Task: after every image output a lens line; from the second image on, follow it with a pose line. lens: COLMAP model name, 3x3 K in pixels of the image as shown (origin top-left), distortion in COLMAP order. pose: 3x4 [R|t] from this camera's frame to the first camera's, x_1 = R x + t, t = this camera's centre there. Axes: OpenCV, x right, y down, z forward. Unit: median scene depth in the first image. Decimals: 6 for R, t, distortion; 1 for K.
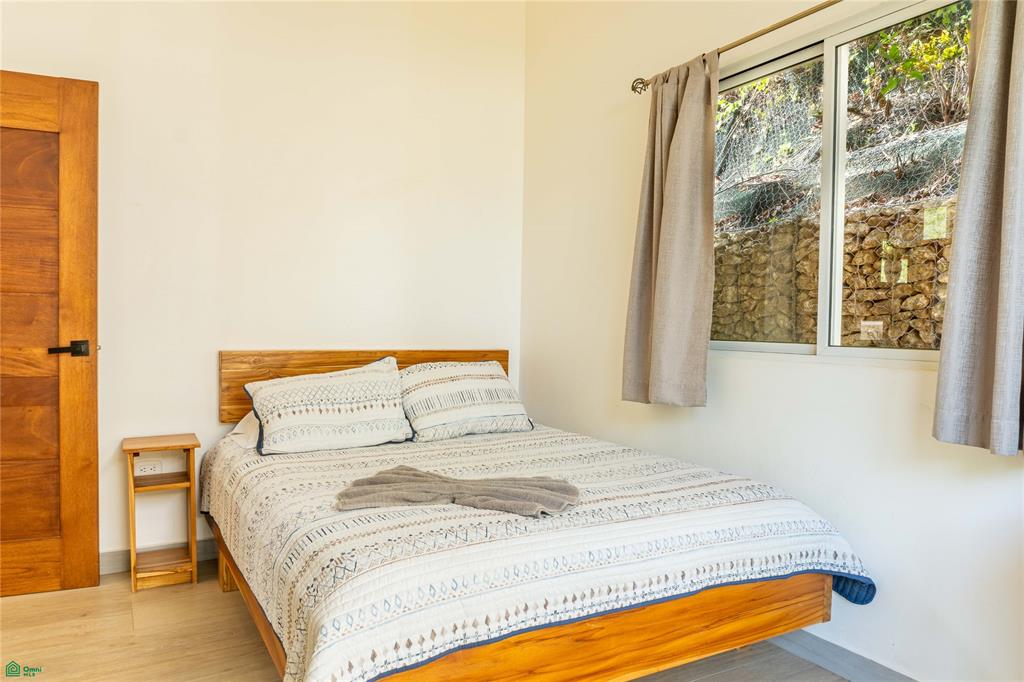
lens RADIAL K [[713.9, 0, 508.9], [0, 713.9, 349.8], [0, 0, 1]] dist [-0.015168, -0.011263]
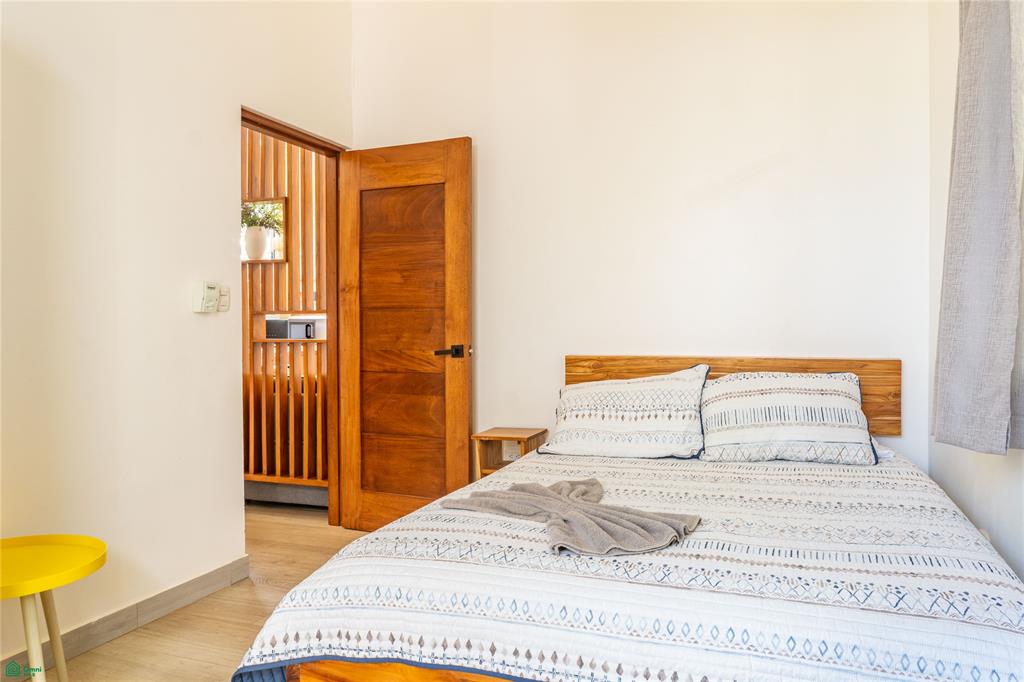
lens RADIAL K [[713.9, 0, 511.0], [0, 713.9, 333.0], [0, 0, 1]] dist [-0.015168, -0.011263]
pose [[0.660364, -0.008930, -0.750892, 0.408244], [-0.014597, 0.999588, -0.024725, -0.004802], [0.750804, 0.027288, 0.659961, 0.243191]]
